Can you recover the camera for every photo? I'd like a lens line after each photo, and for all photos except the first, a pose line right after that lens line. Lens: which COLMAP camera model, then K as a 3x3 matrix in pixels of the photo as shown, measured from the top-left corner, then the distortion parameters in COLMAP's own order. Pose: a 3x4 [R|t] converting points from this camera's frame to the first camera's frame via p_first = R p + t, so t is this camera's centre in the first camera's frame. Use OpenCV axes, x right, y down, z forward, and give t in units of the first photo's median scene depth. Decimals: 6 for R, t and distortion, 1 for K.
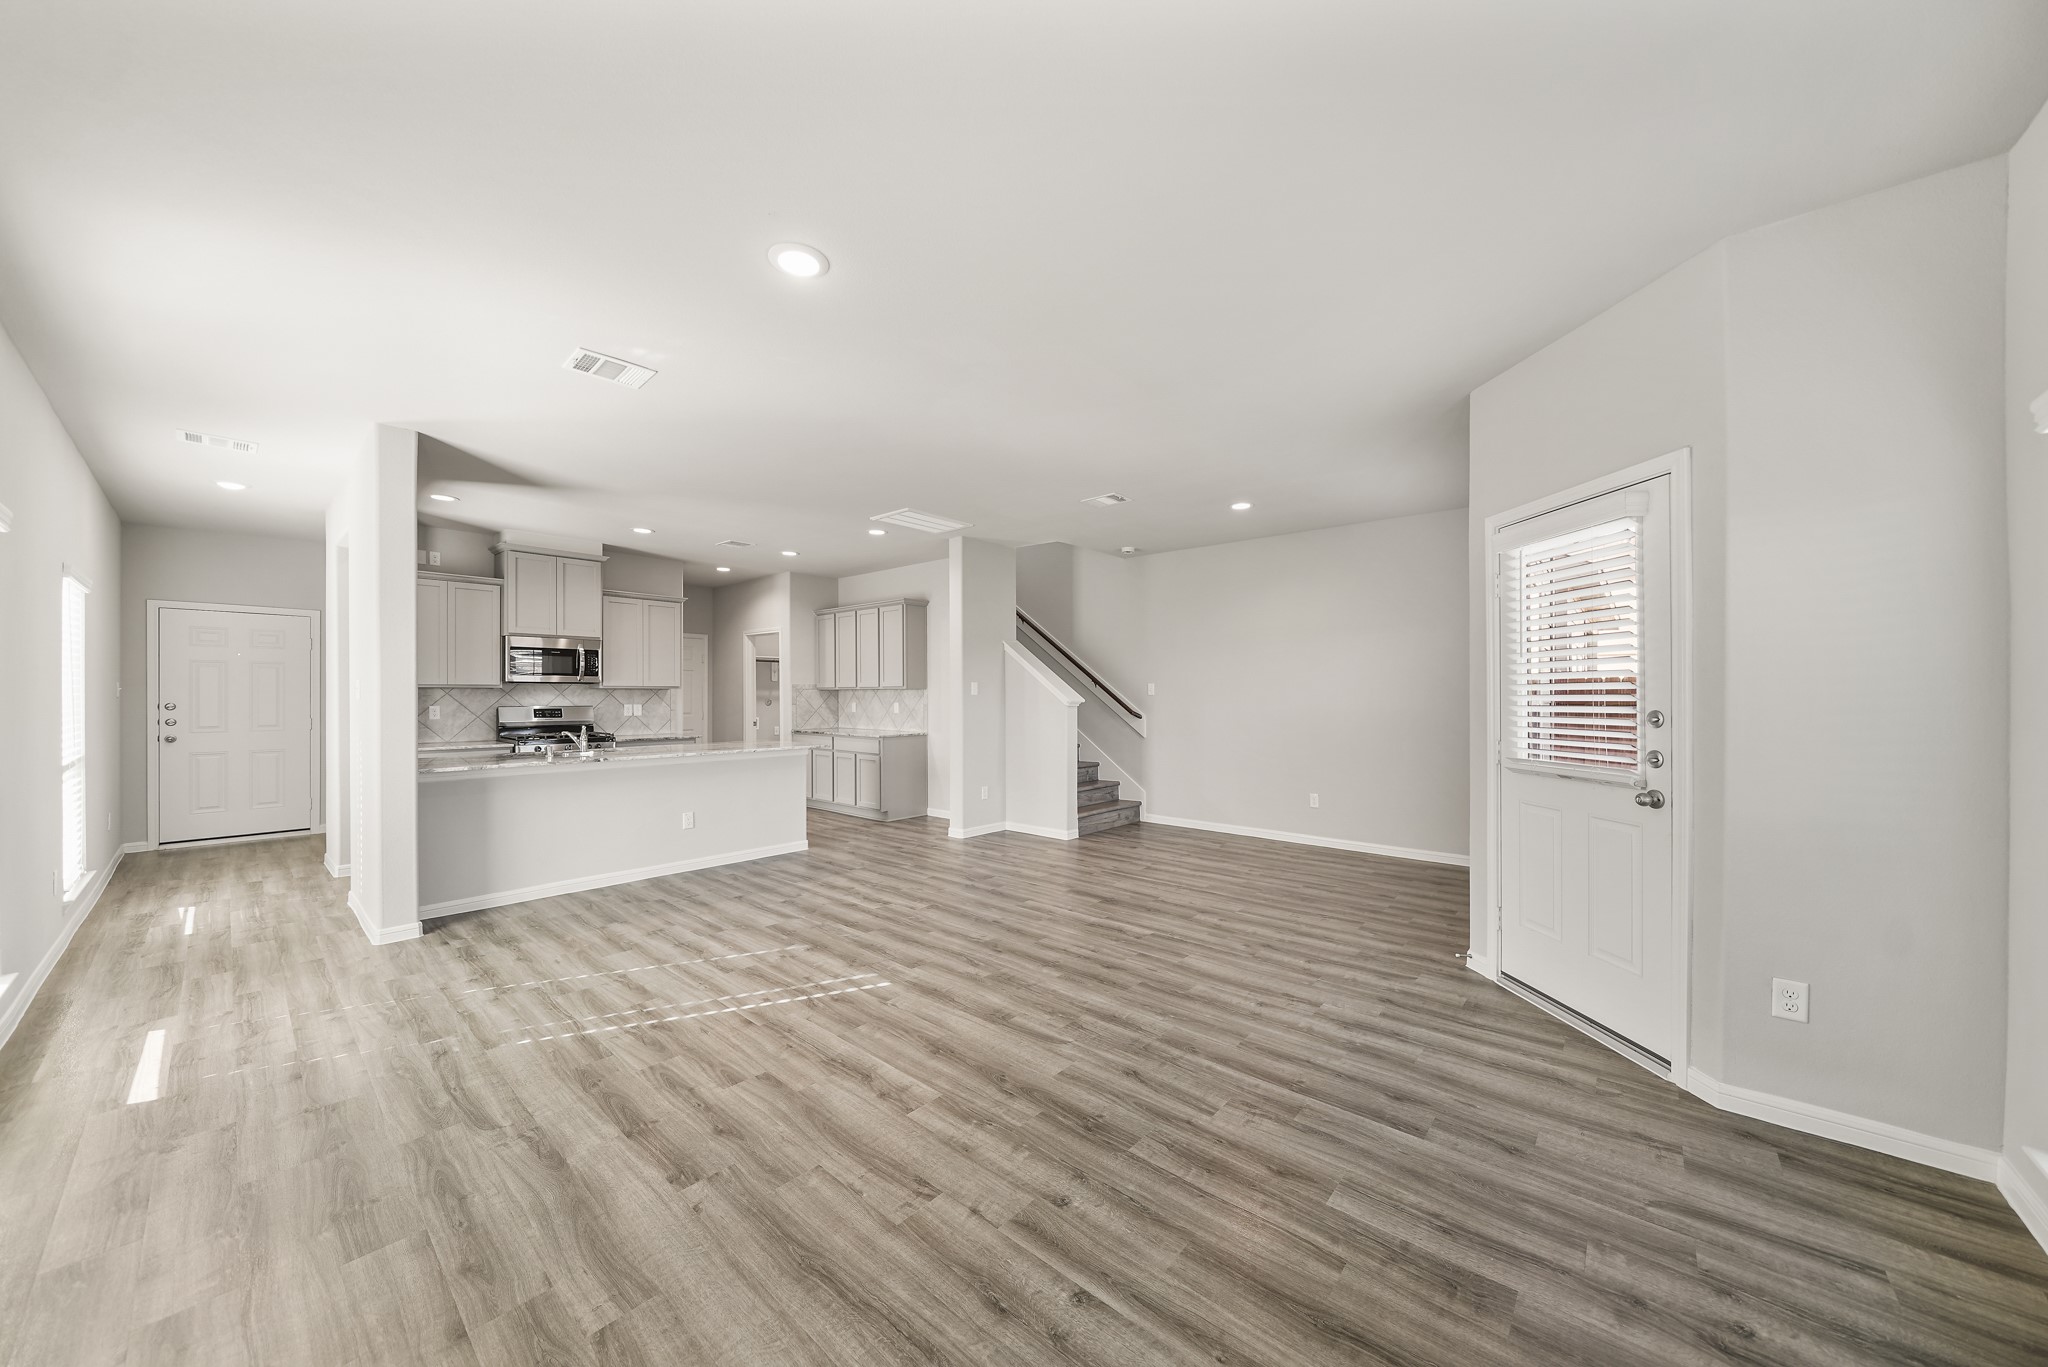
lens RADIAL K [[707.9, 0, 1025.0], [0, 707.9, 692.7], [0, 0, 1]] dist [-0.000205, -0.000004]
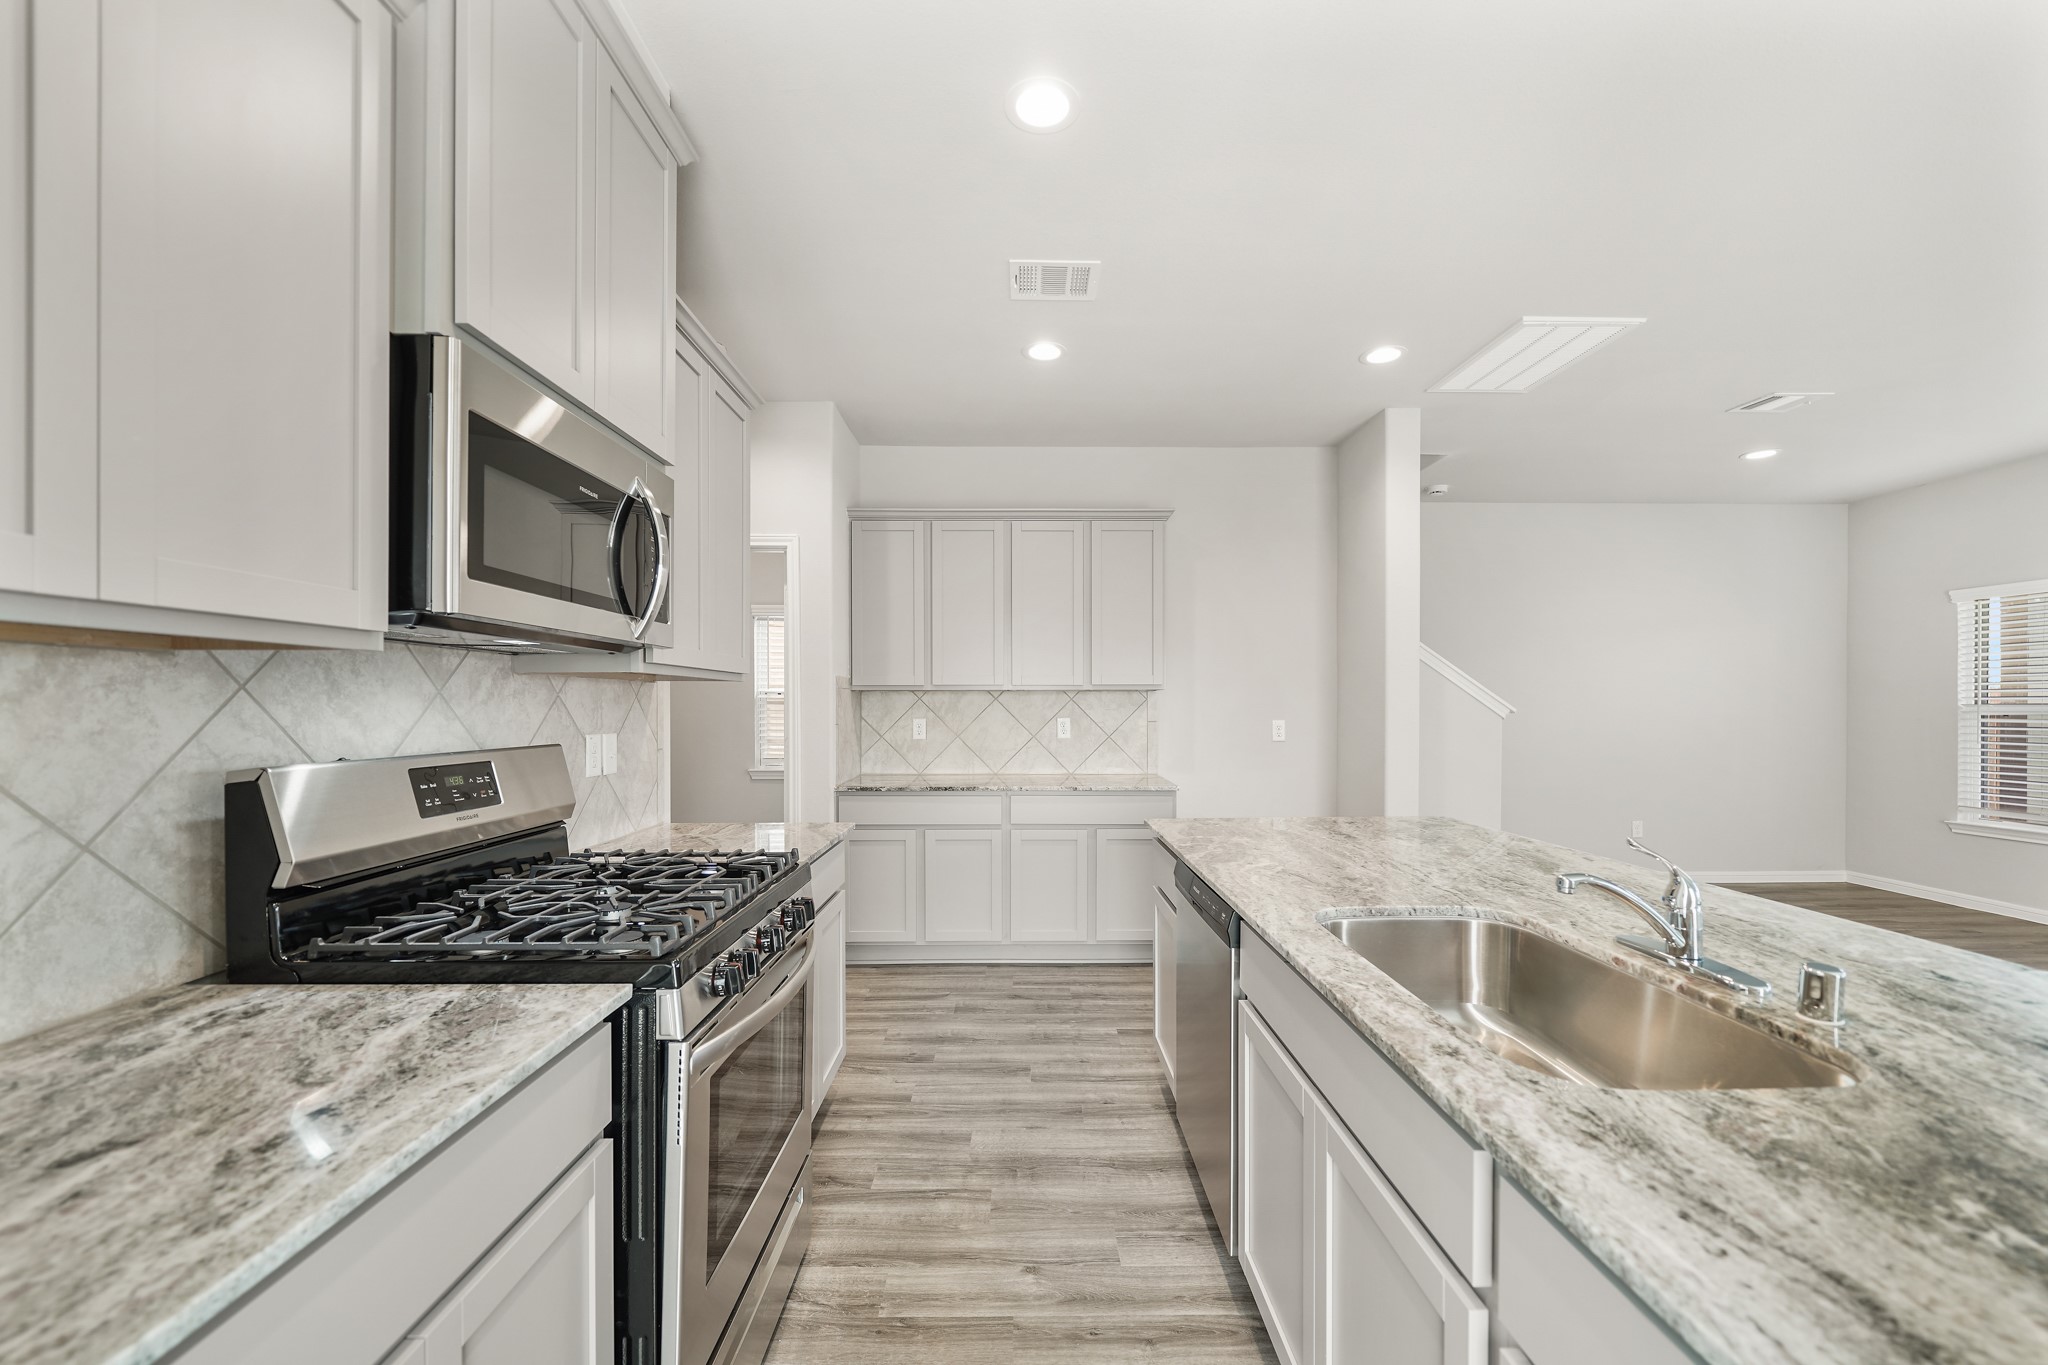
lens RADIAL K [[839.1, 0, 1030.9], [0, 839.1, 695.6], [0, 0, 1]] dist [-0.000462, -0.000026]
pose [[0.737863, 0.006458, 0.674920, -0.617869], [-0.003552, 0.999978, -0.005686, 0.002067], [-0.674942, 0.001798, 0.737869, 0.600719]]
